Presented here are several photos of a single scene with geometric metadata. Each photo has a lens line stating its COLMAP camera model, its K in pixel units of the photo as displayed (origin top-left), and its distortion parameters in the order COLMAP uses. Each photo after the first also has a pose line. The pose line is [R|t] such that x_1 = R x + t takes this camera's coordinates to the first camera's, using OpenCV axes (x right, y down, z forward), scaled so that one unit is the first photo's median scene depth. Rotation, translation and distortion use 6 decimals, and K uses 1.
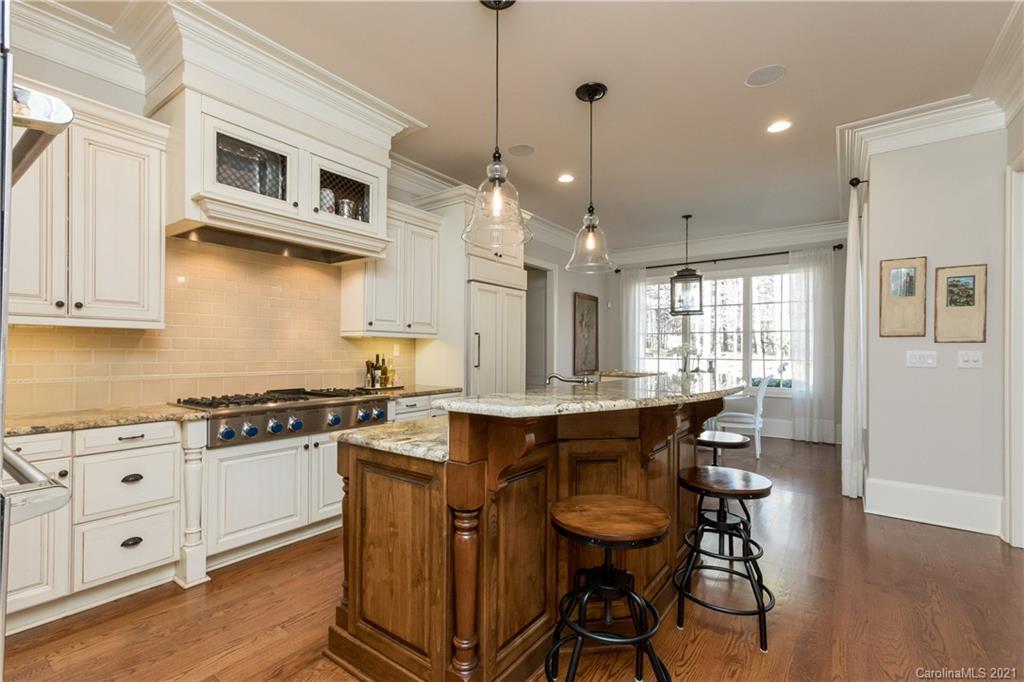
lens RADIAL K [[466.3, 0, 494.8], [0, 466.3, 346.8], [0, 0, 1]] dist [0.002328, 0.000678]
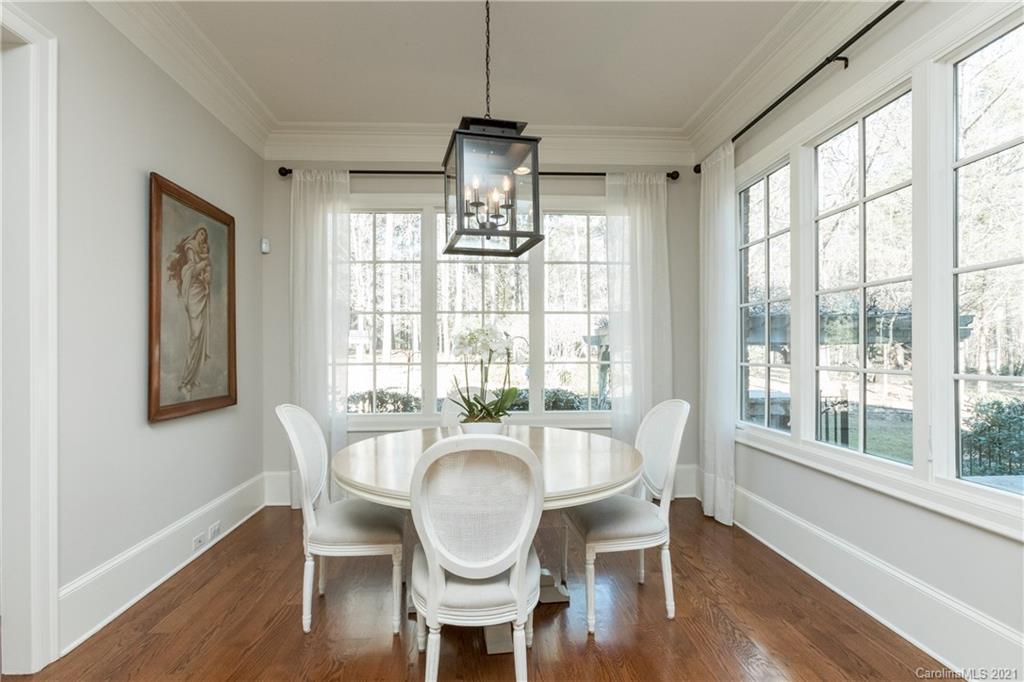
lens RADIAL K [[466.3, 0, 494.8], [0, 466.3, 346.8], [0, 0, 1]] dist [0.002328, 0.000678]
pose [[0.766993, -0.000362, 0.641655, 0.143190], [0.000947, 0.999999, -0.000567, 0.007046], [-0.641654, 0.001043, 0.766993, 0.578580]]
